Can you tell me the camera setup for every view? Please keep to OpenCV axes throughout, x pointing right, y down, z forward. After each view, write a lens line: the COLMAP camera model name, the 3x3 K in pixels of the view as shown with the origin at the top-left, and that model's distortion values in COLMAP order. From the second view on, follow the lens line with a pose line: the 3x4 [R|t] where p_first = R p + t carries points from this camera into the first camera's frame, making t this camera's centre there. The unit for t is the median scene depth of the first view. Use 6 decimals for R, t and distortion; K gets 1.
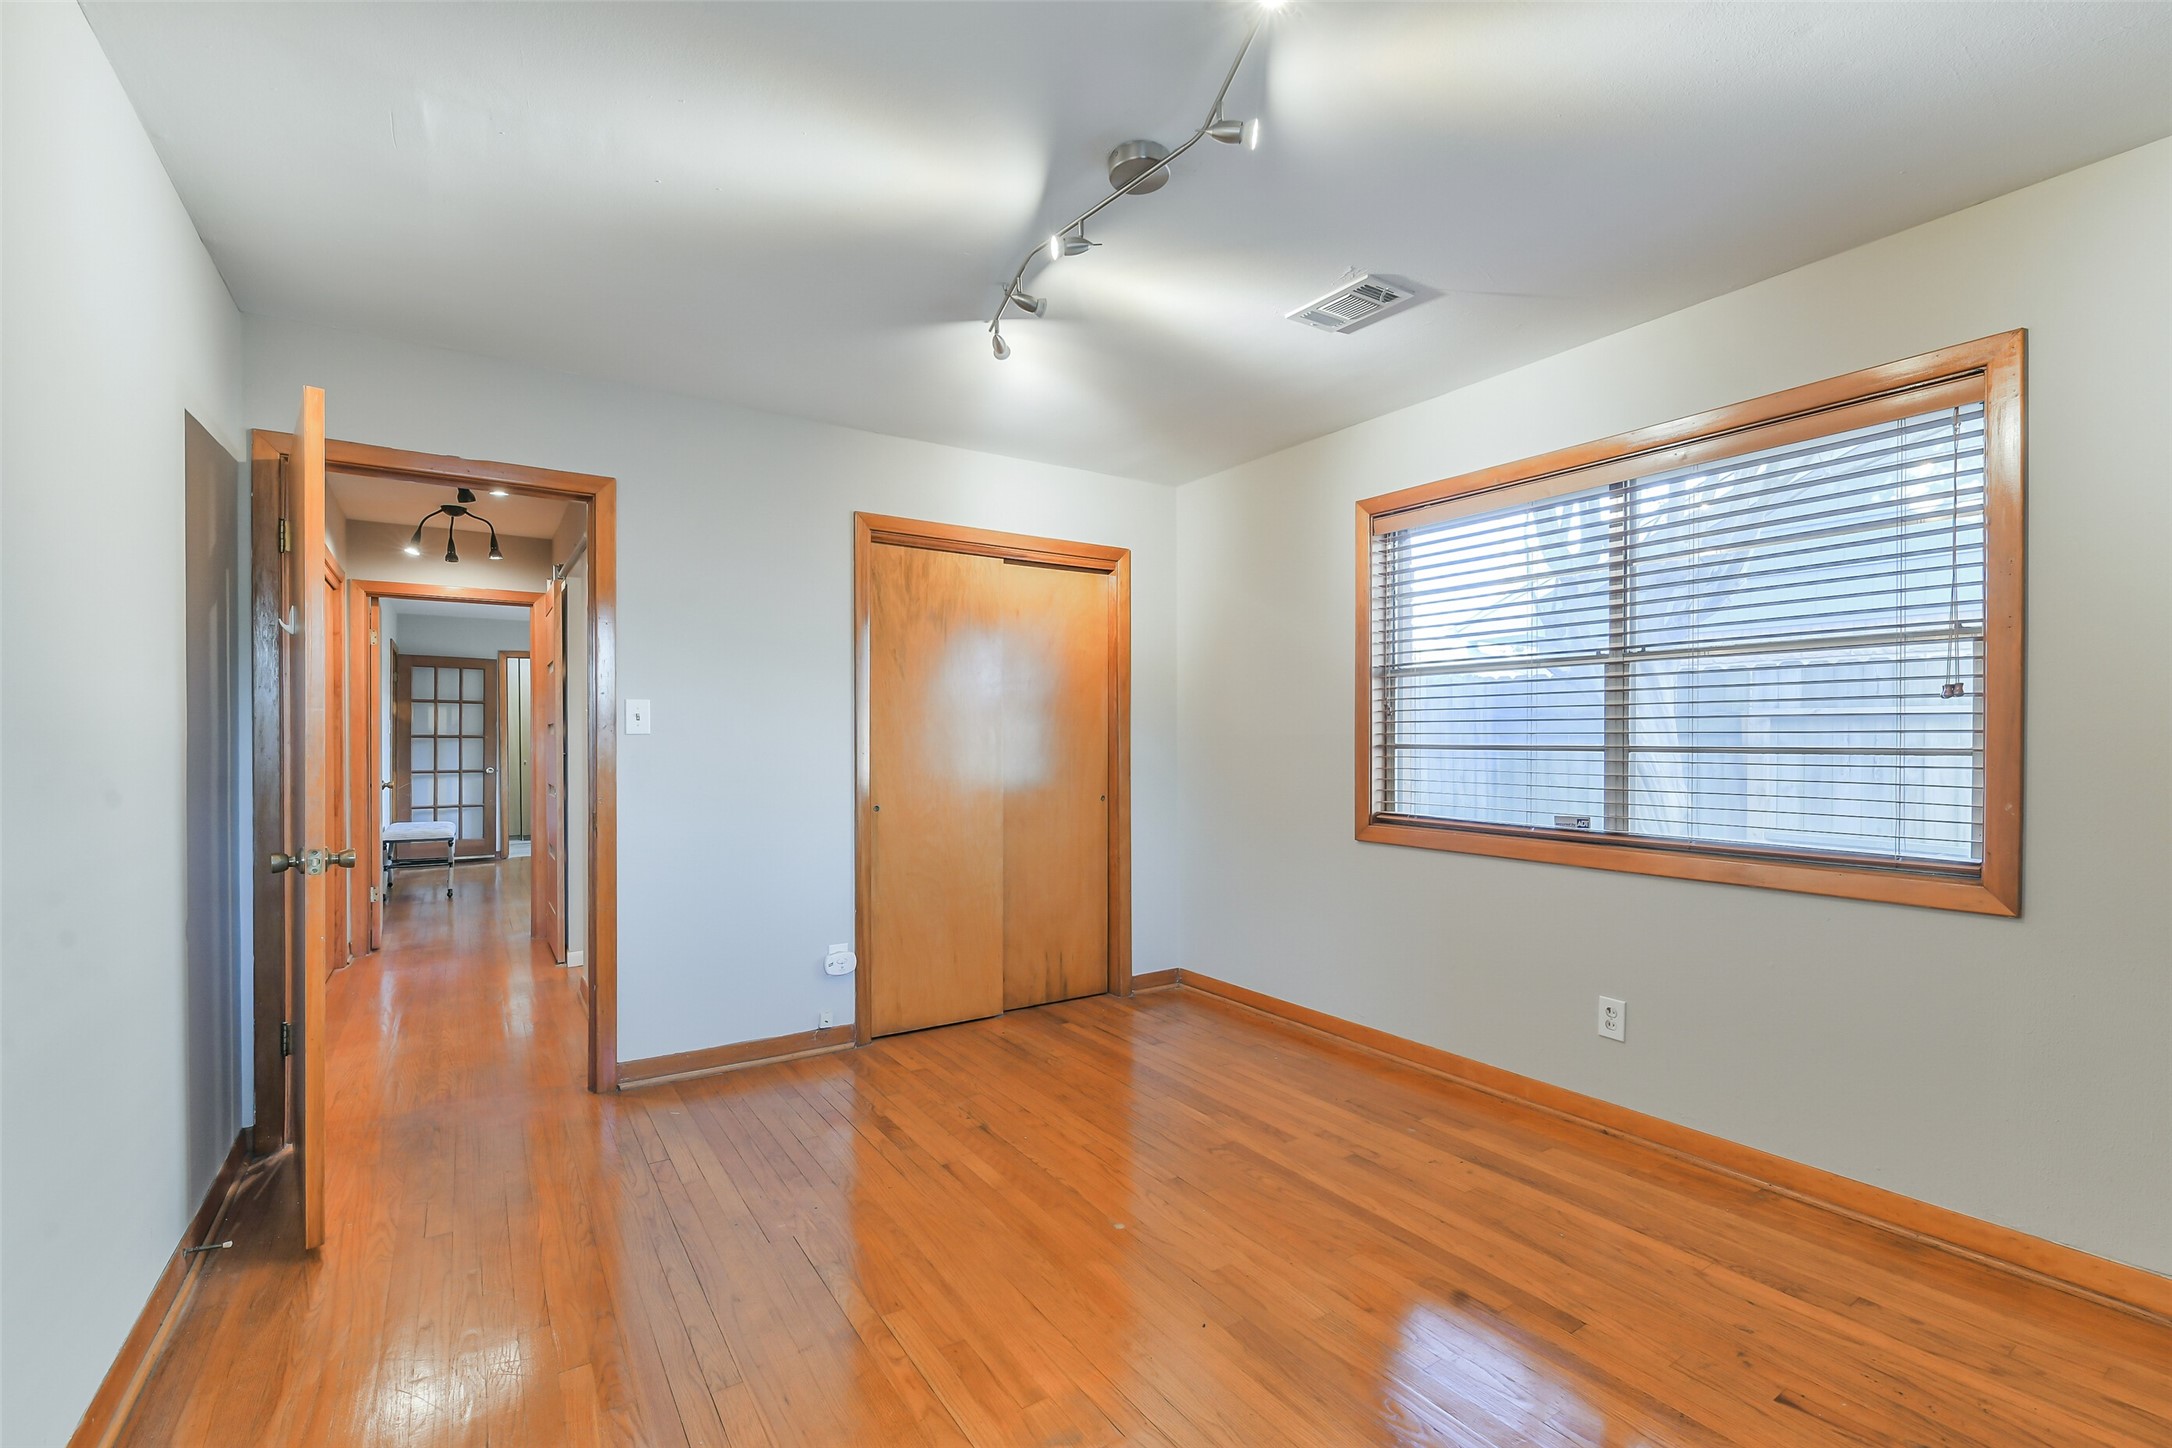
lens RADIAL K [[947.0, 0, 1084.1], [0, 947.0, 738.6], [0, 0, 1]] dist [-0.005293, -0.000040]
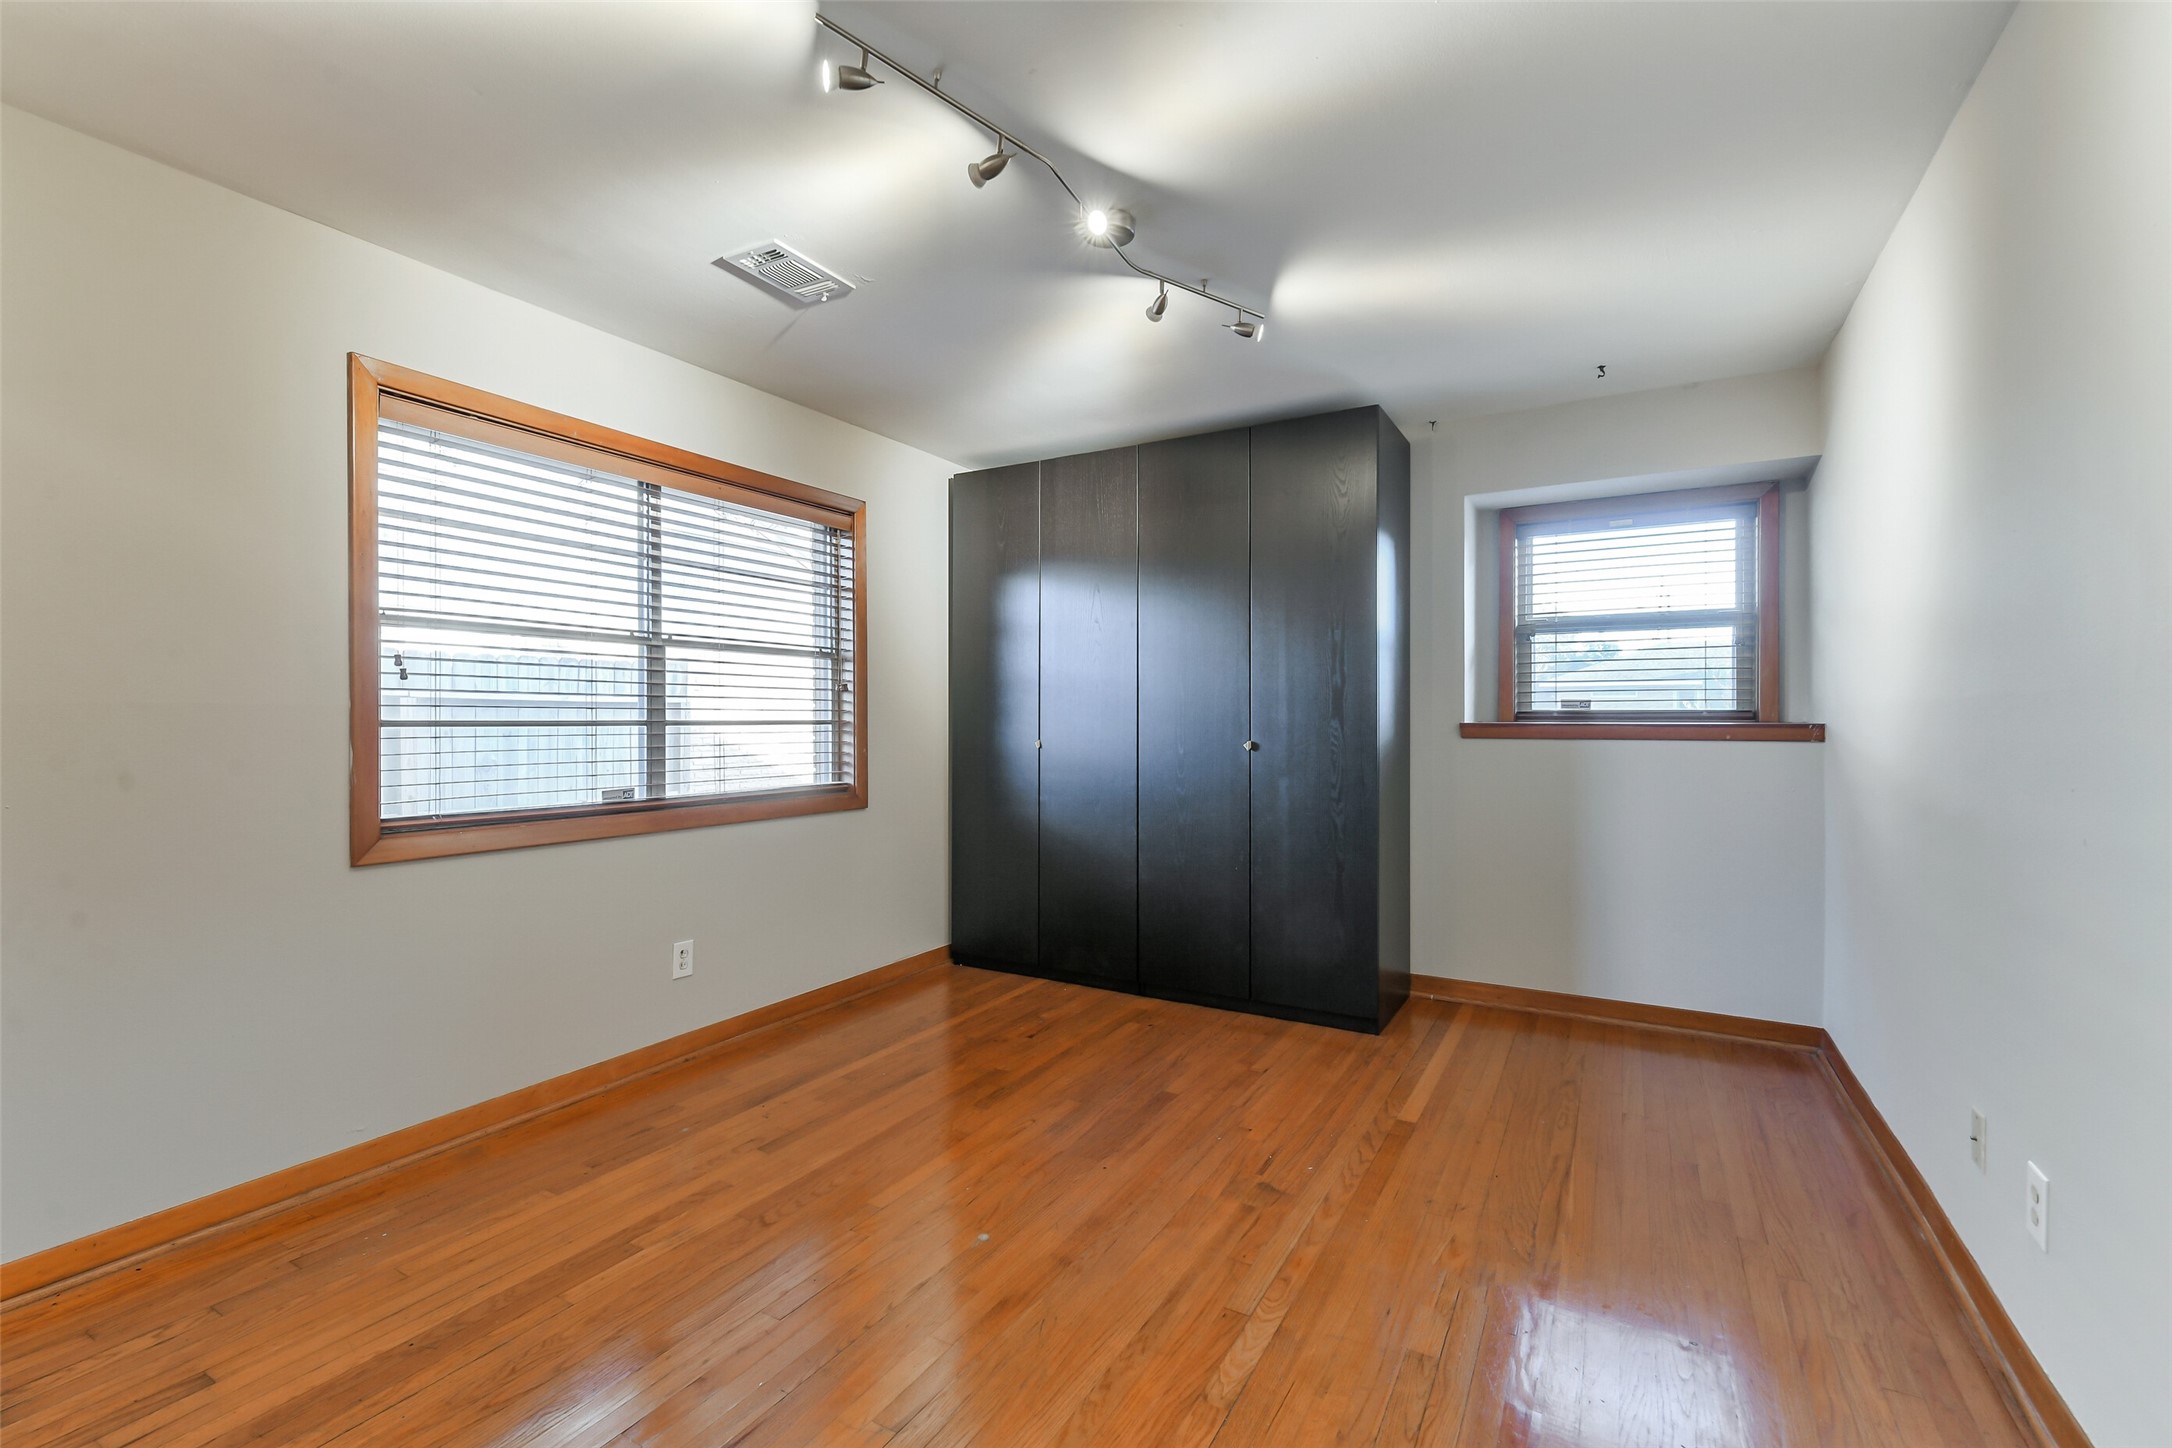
lens RADIAL K [[947.0, 0, 1082.7], [0, 947.0, 718.8], [0, 0, 1]] dist [-0.005293, -0.000040]
pose [[-0.459894, -0.004605, 0.887962, -0.647423], [-0.004058, 0.999987, 0.003085, 0.000301], [-0.887964, -0.002185, -0.459907, 1.045673]]
